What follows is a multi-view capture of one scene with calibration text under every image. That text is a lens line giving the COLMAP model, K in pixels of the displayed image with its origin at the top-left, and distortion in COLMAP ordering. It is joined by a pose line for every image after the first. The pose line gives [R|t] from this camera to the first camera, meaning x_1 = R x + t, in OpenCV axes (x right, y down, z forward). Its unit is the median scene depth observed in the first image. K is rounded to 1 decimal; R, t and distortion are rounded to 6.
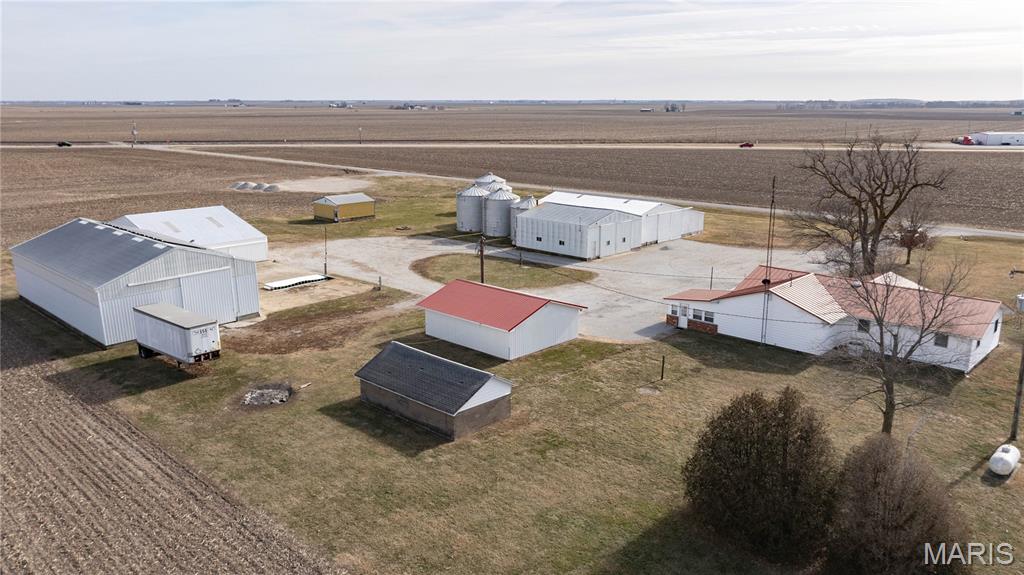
lens RADIAL K [[765.4, 0, 512.0], [0, 765.4, 287.5], [0, 0, 1]] dist [-0.012569, -0.006650]
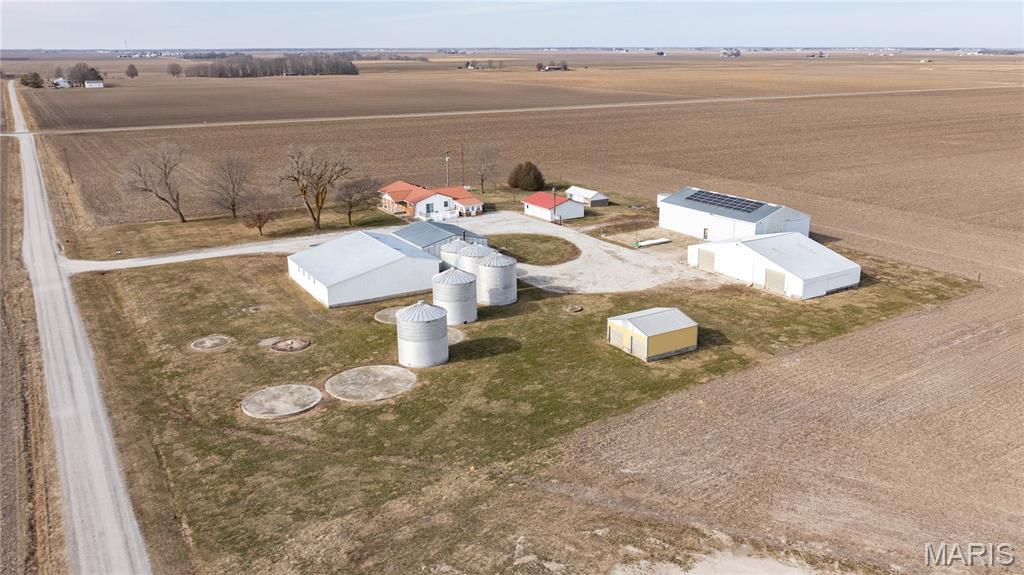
lens RADIAL K [[808.8, 0, 554.8], [0, 808.8, 288.0], [0, 0, 1]] dist [-0.008627, -0.004953]
pose [[-0.974862, -0.057123, 0.215364, -0.550903], [0.058333, 0.867431, 0.494126, -0.954660], [-0.215039, 0.494268, -0.842293, 3.081263]]
